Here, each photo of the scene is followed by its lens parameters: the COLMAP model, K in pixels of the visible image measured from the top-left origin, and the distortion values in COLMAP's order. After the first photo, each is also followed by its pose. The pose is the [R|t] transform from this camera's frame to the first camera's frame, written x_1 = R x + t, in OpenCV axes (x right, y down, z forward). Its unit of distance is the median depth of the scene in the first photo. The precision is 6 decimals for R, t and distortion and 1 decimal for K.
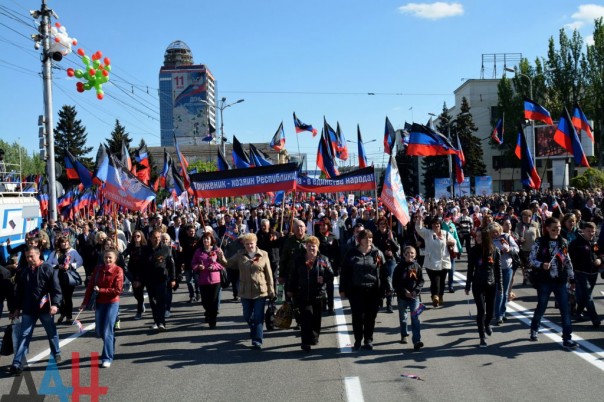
lens RADIAL K [[761.3, 0, 302.0], [0, 761.3, 201.0], [0, 0, 1]] dist [0.019511, 0.042183]
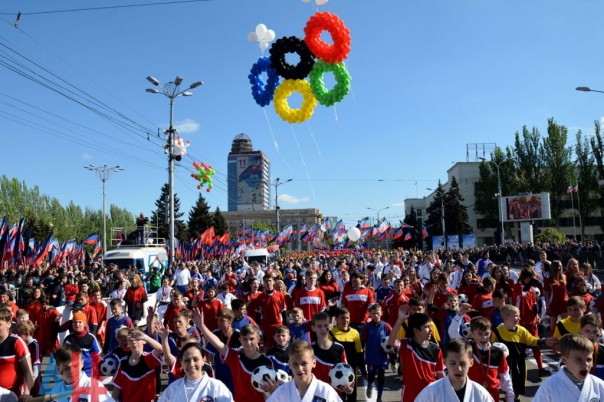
lens RADIAL K [[640.3, 0, 302.0], [0, 640.3, 201.0], [0, 0, 1]] dist [-0.199357, 0.003209]
pose [[0.998805, 0.002049, -0.048836, -0.000800], [-0.006083, 0.996565, -0.082595, 0.002145], [0.048499, 0.082794, 0.995386, -0.116070]]
